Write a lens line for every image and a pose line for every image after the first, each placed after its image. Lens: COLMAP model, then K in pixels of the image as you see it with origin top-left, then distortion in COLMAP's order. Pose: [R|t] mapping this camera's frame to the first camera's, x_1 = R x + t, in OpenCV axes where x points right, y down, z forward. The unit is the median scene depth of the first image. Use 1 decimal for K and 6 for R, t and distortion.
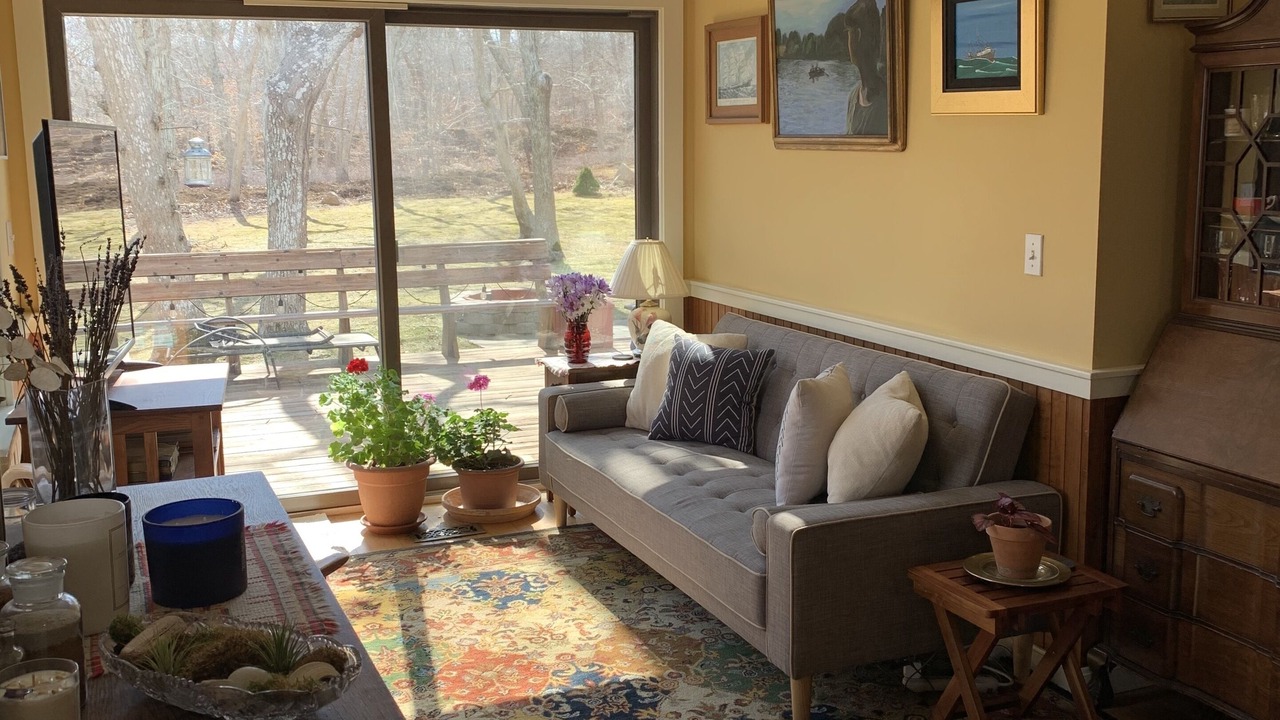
lens RADIAL K [[1286.2, 0, 637.0], [0, 1286.2, 351.1], [0, 0, 1]] dist [0.155347, -0.463945]
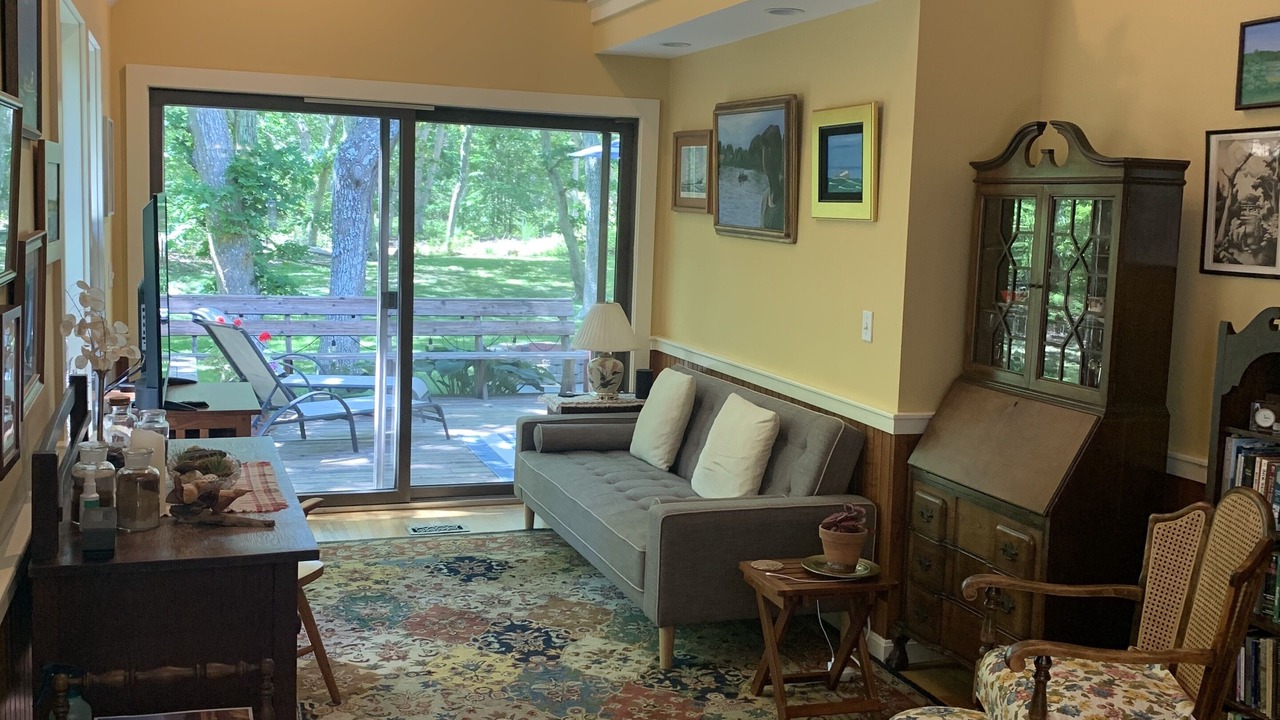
lens RADIAL K [[1290.7, 0, 653.1], [0, 1290.7, 345.2], [0, 0, 1]] dist [0.154856, -0.436109]
pose [[0.997718, 0.052655, -0.042266, 0.113413], [-0.054921, 0.997009, -0.054372, 0.023897], [0.039276, 0.056570, 0.997626, -0.267616]]
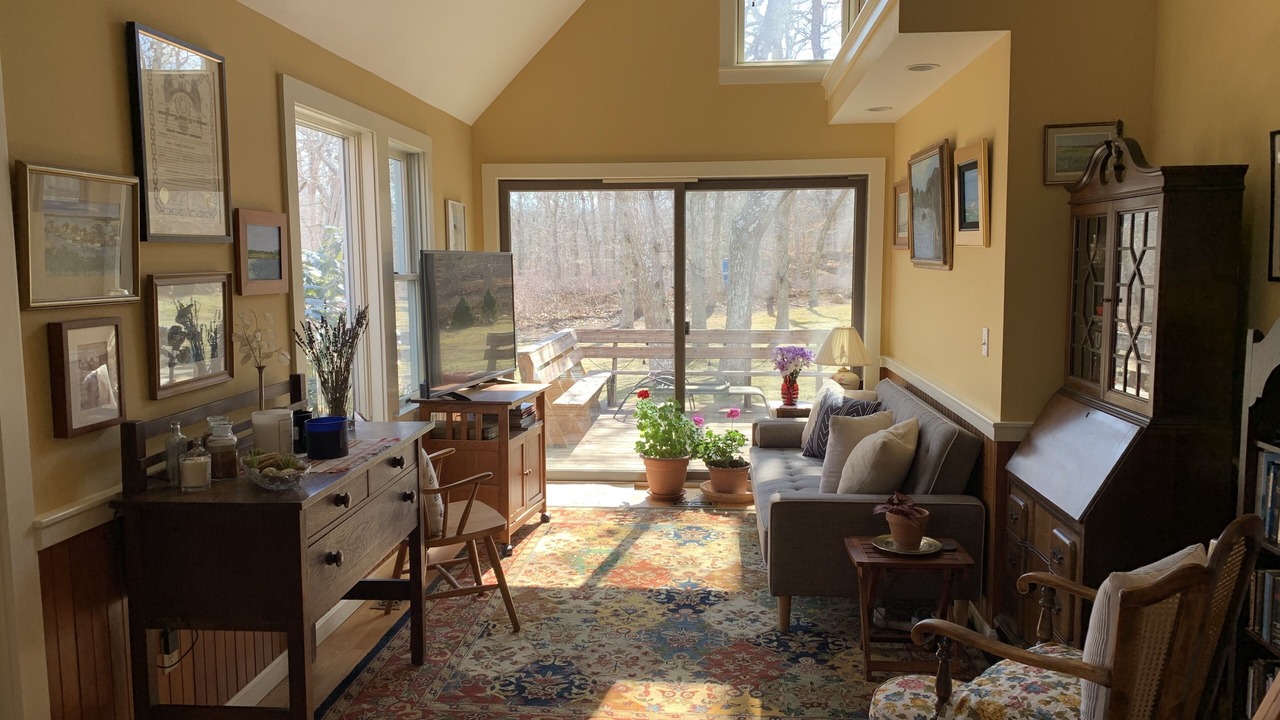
lens RADIAL K [[963.3, 0, 632.1], [0, 963.3, 359.4], [0, 0, 1]] dist [0.076129, -0.104130]
pose [[0.887492, 0.053798, -0.457673, 0.360437], [-0.078980, 0.996224, -0.036050, 0.012829], [0.454006, 0.068141, 0.888389, -0.118919]]
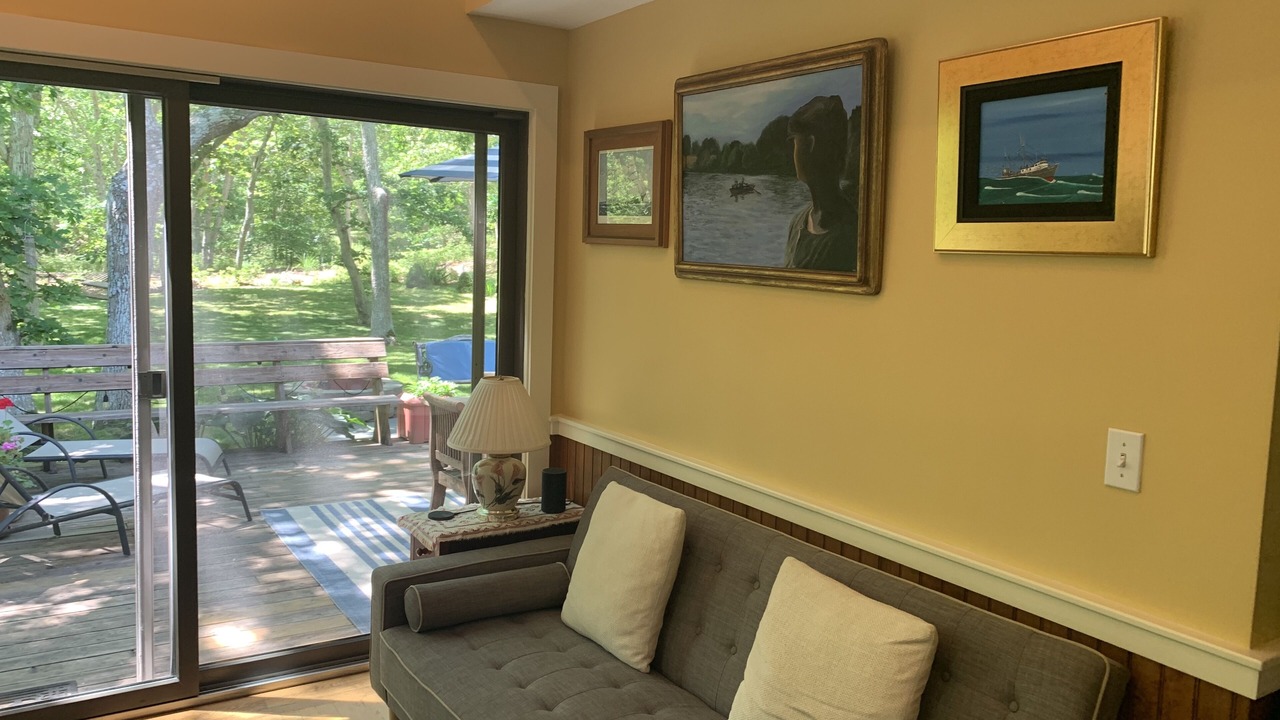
lens RADIAL K [[973.5, 0, 617.5], [0, 973.5, 357.1], [0, 0, 1]] dist [0.055674, -0.046136]
pose [[0.985282, 0.024508, 0.169169, -0.039016], [-0.015860, 0.998506, -0.052288, -0.077477], [-0.170198, 0.048836, 0.984199, 0.420936]]
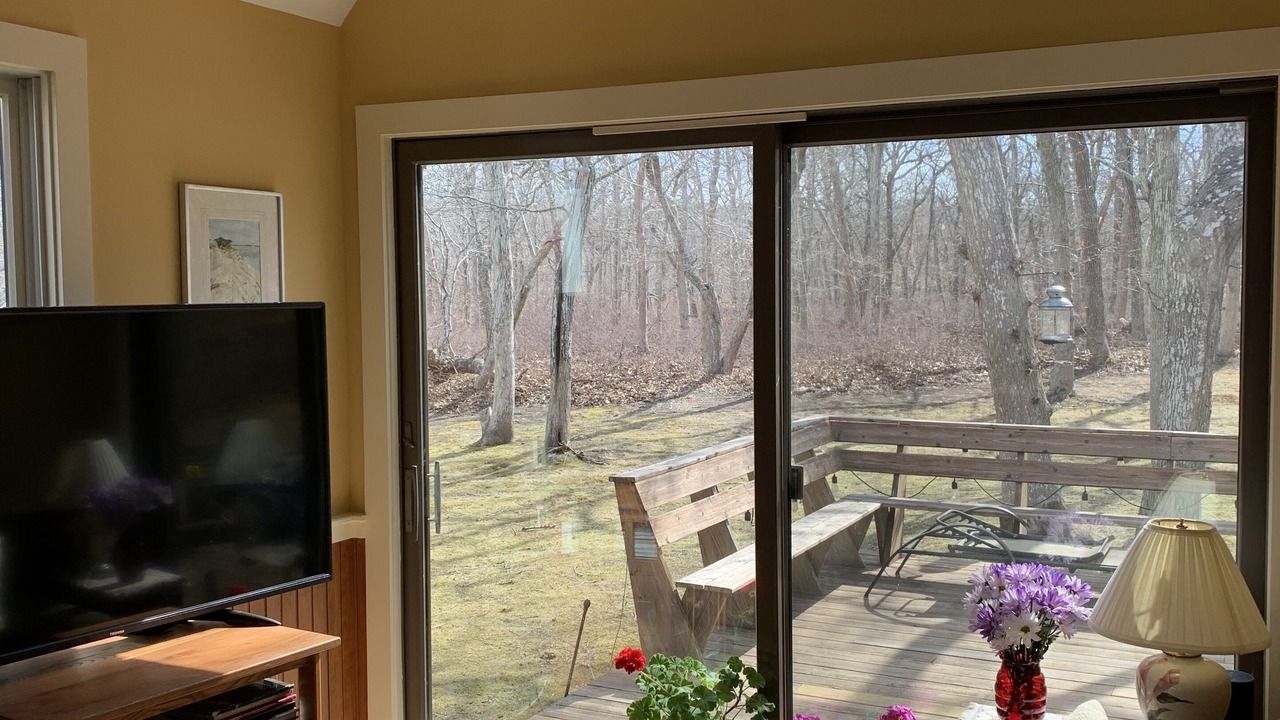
lens RADIAL K [[1286.2, 0, 637.0], [0, 1286.2, 351.1], [0, 0, 1]] dist [0.155347, -0.463945]
pose [[0.657885, 0.046586, -0.751676, 0.292021], [-0.120356, 0.991761, -0.043873, -0.124071], [0.743439, 0.119333, 0.658071, 0.591496]]
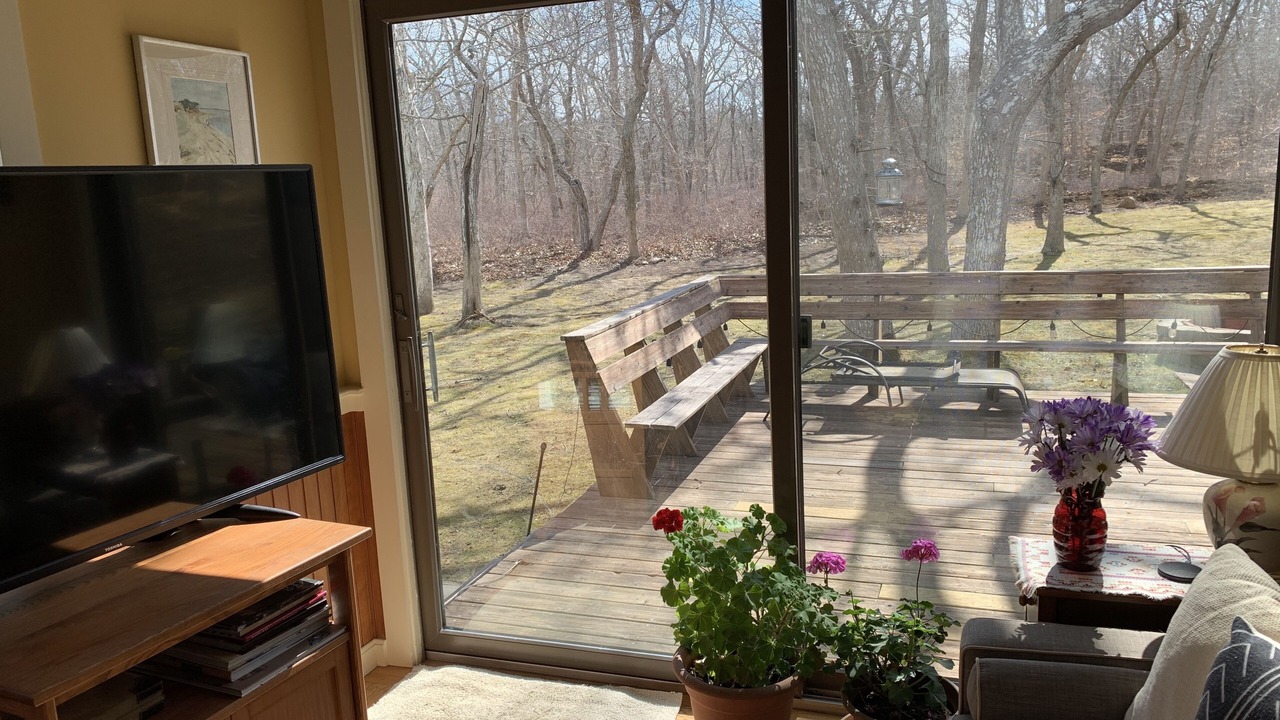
lens RADIAL K [[969.1, 0, 634.1], [0, 969.1, 350.0], [0, 0, 1]] dist [0.099180, -0.218792]
pose [[0.748494, 0.090906, -0.656881, 0.088166], [-0.067324, 0.995858, 0.061103, -0.109324], [0.659715, -0.001512, 0.751514, 0.669385]]
